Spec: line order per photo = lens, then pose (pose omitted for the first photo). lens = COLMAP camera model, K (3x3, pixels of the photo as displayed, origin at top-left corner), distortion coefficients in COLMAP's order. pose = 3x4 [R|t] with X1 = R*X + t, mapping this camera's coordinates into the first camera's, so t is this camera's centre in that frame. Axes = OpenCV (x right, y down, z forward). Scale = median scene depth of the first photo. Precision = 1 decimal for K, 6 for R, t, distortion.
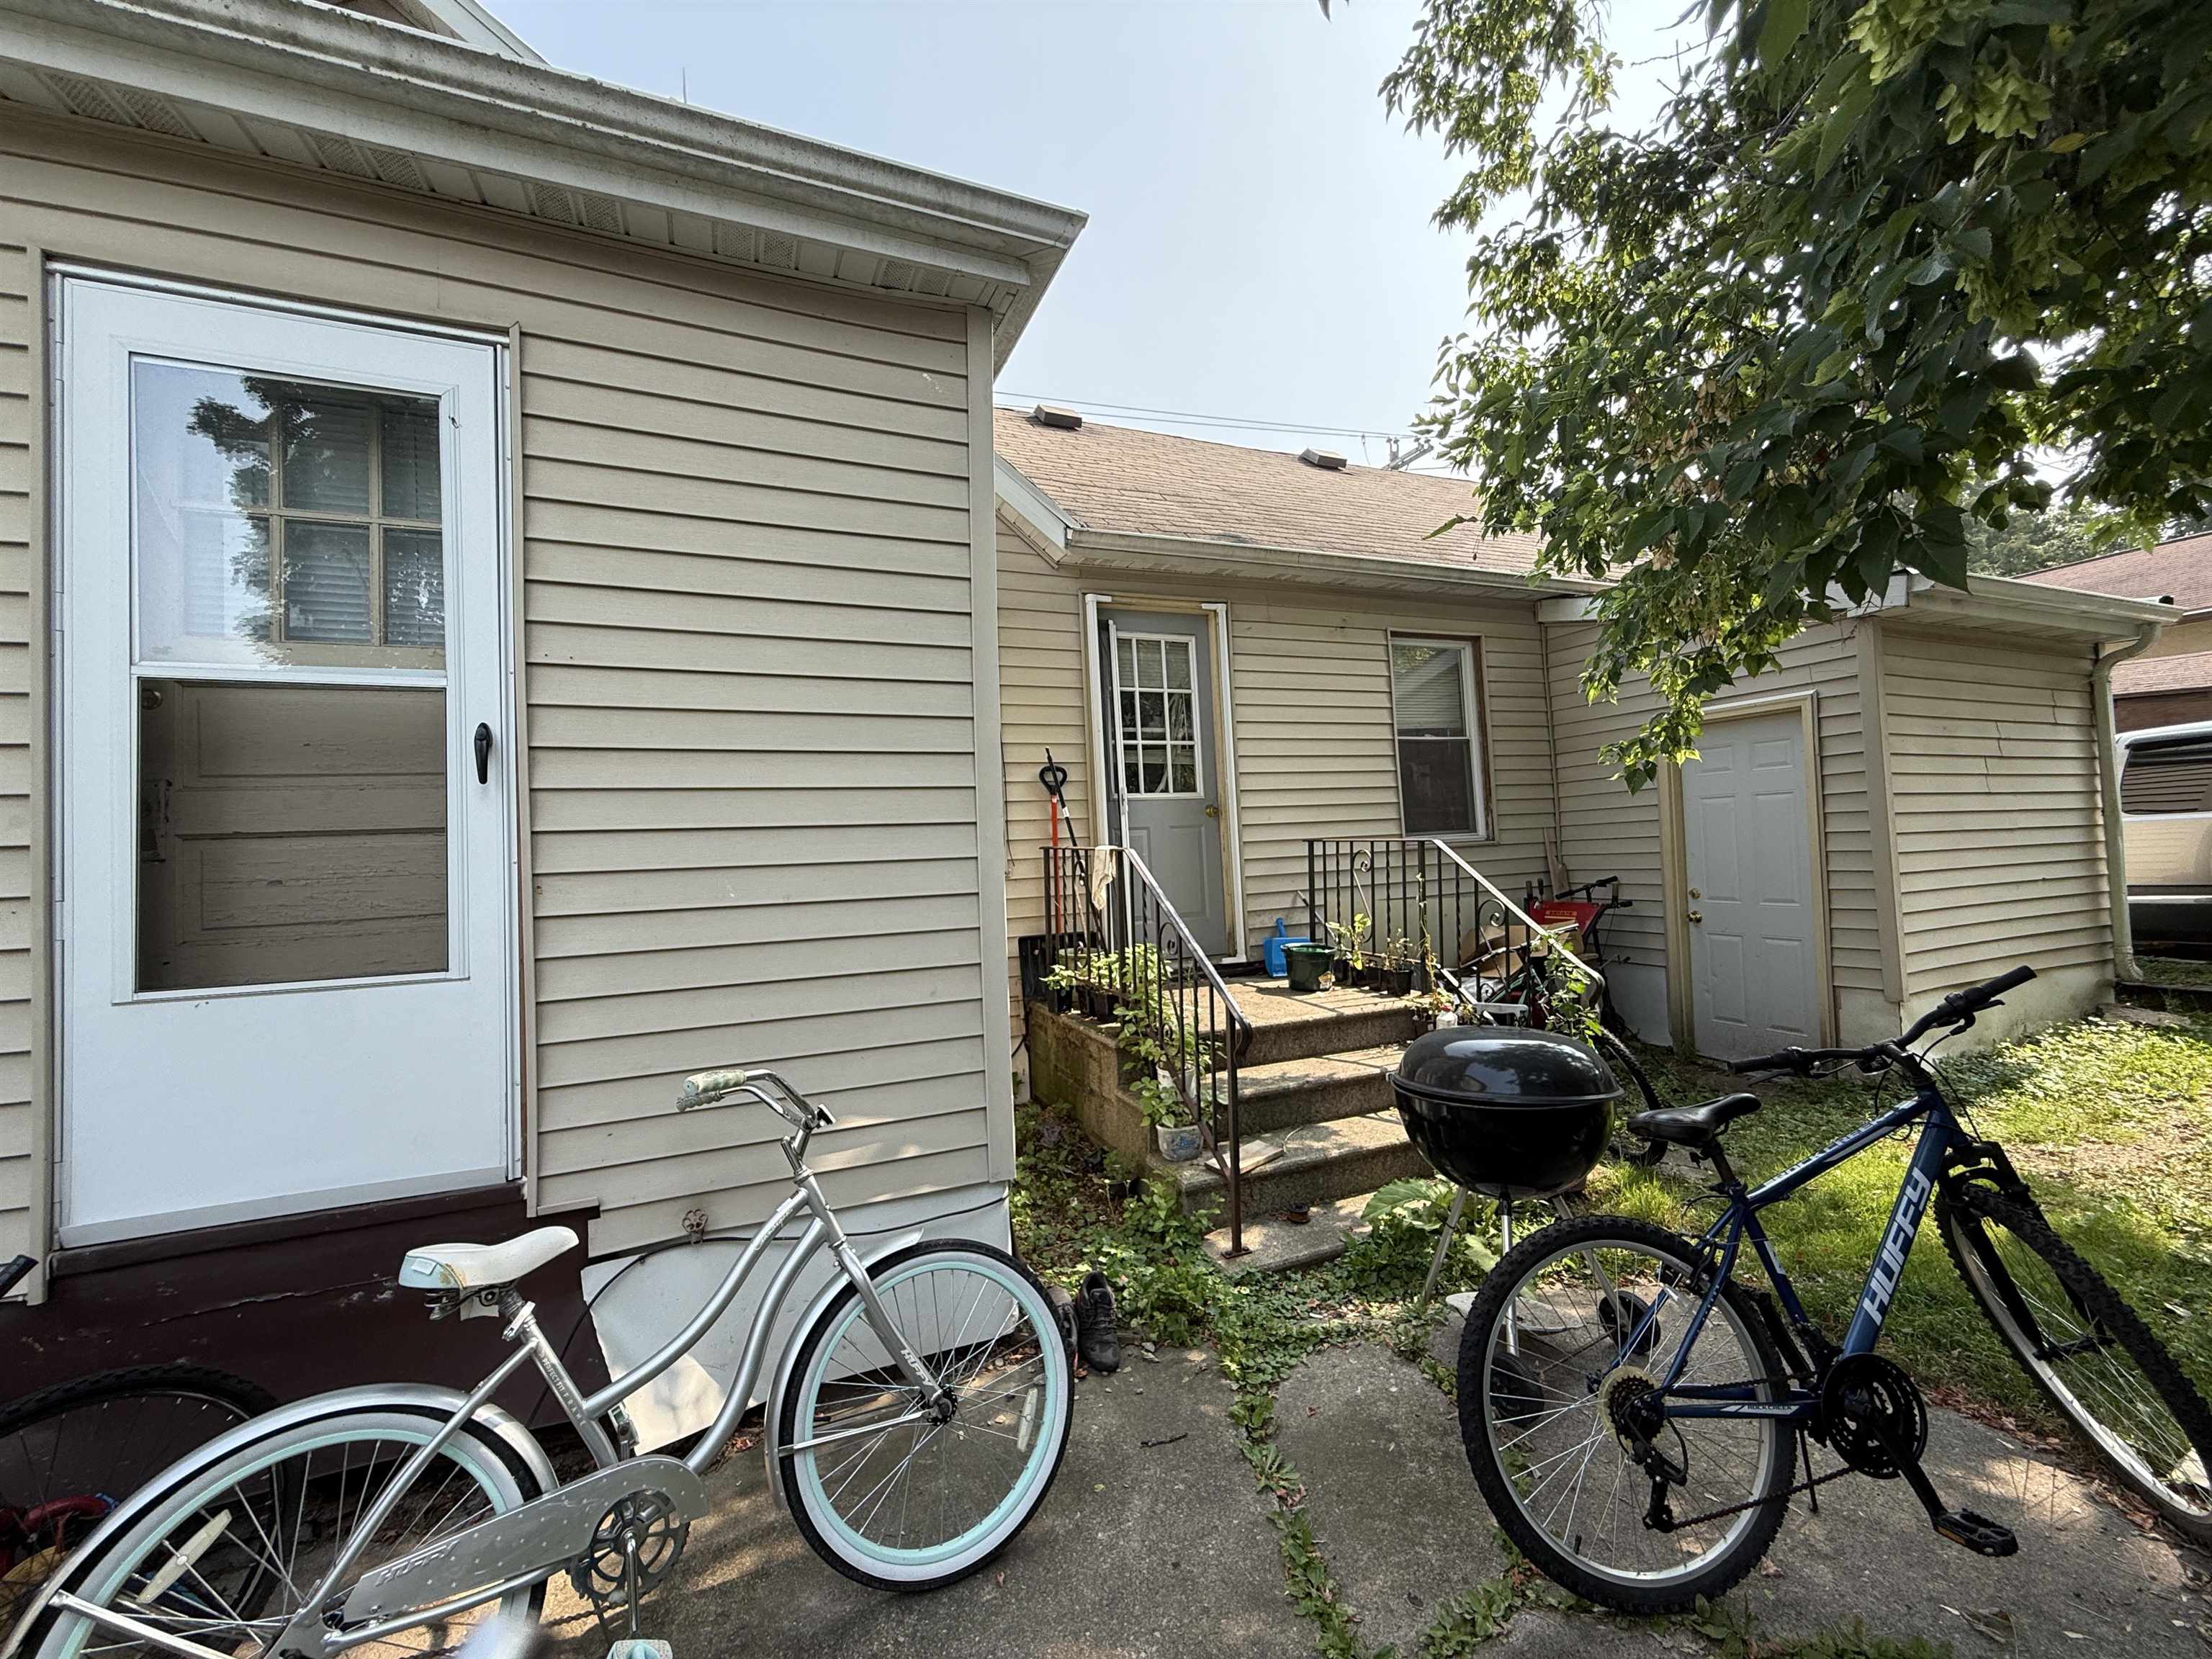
lens RADIAL K [[885.1, 0, 1106.0], [0, 885.1, 829.5], [0, 0, 1]] dist [-0.001347, -0.000163]
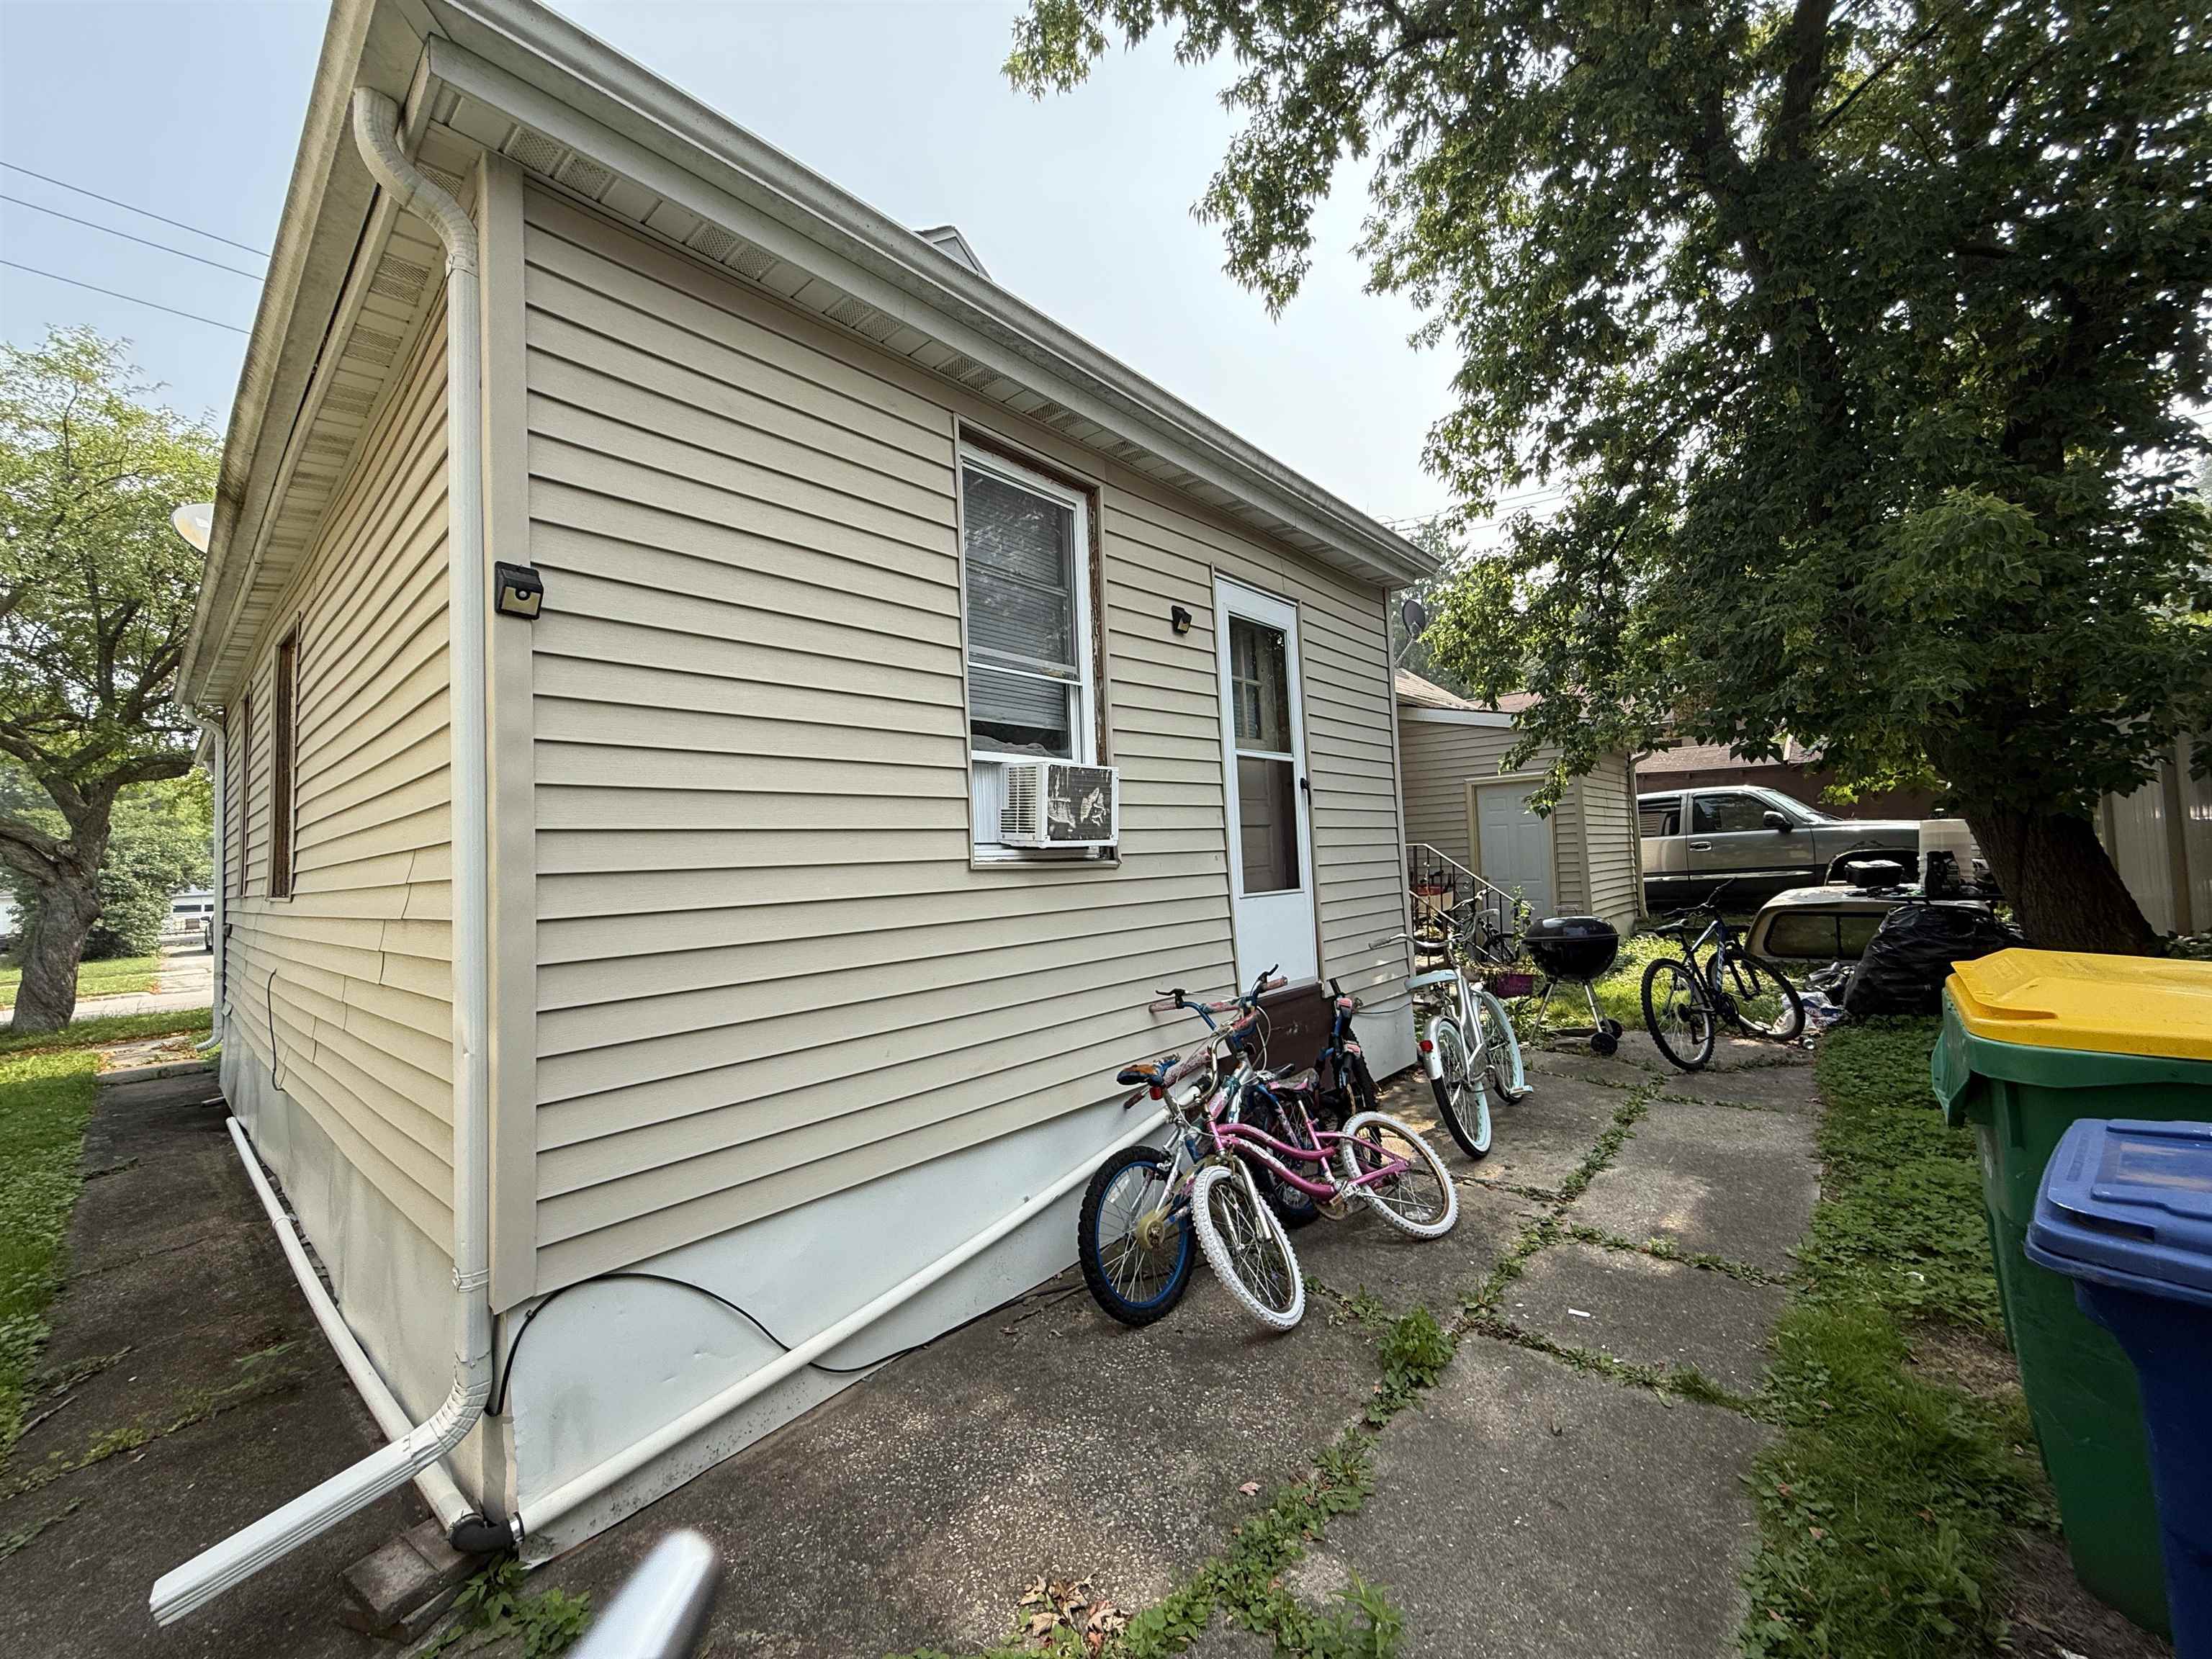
lens RADIAL K [[885.1, 0, 1106.0], [0, 885.1, 829.5], [0, 0, 1]] dist [-0.001347, -0.000163]
pose [[0.905500, 0.021210, 0.423815, -0.835668], [-0.013318, 0.999679, -0.021575, 0.025074], [-0.424137, 0.013892, 0.905492, -0.324441]]
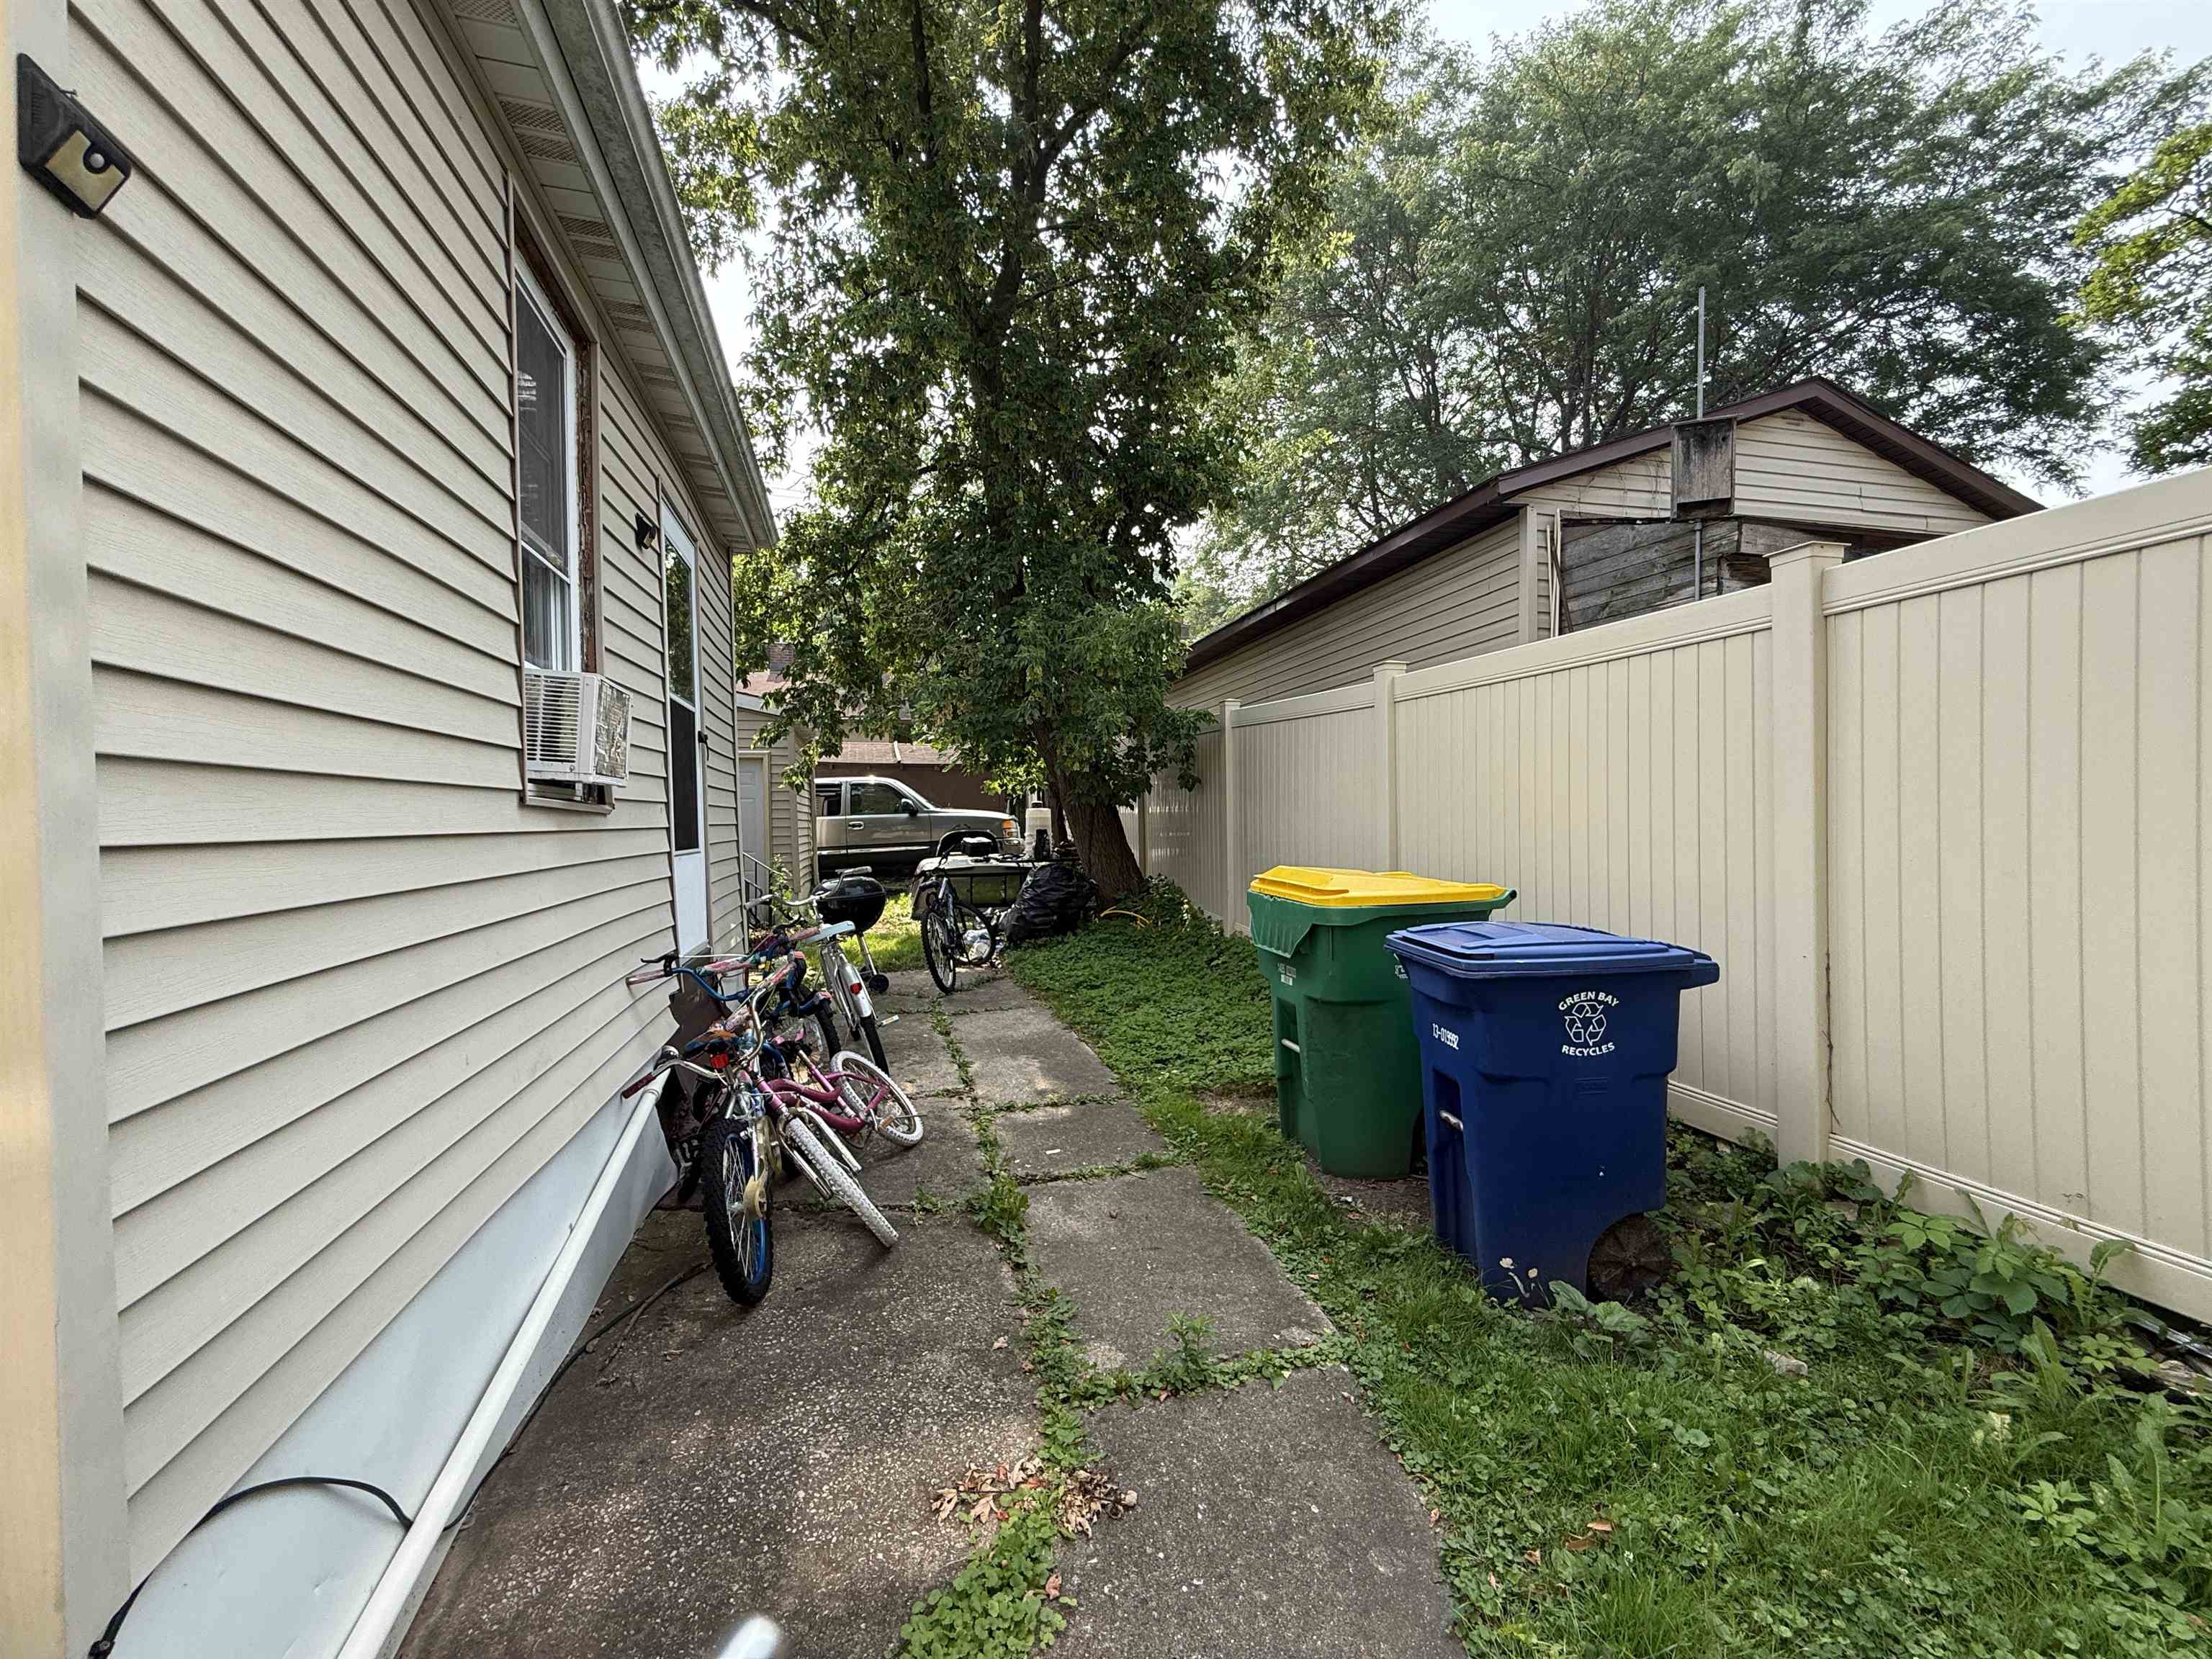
lens RADIAL K [[885.1, 0, 1106.0], [0, 885.1, 829.5], [0, 0, 1]] dist [-0.001347, -0.000163]
pose [[0.142450, 0.028688, 0.989386, -1.065276], [-0.026820, 0.999325, -0.025115, 0.057099], [-0.989439, -0.022957, 0.143123, -0.091523]]
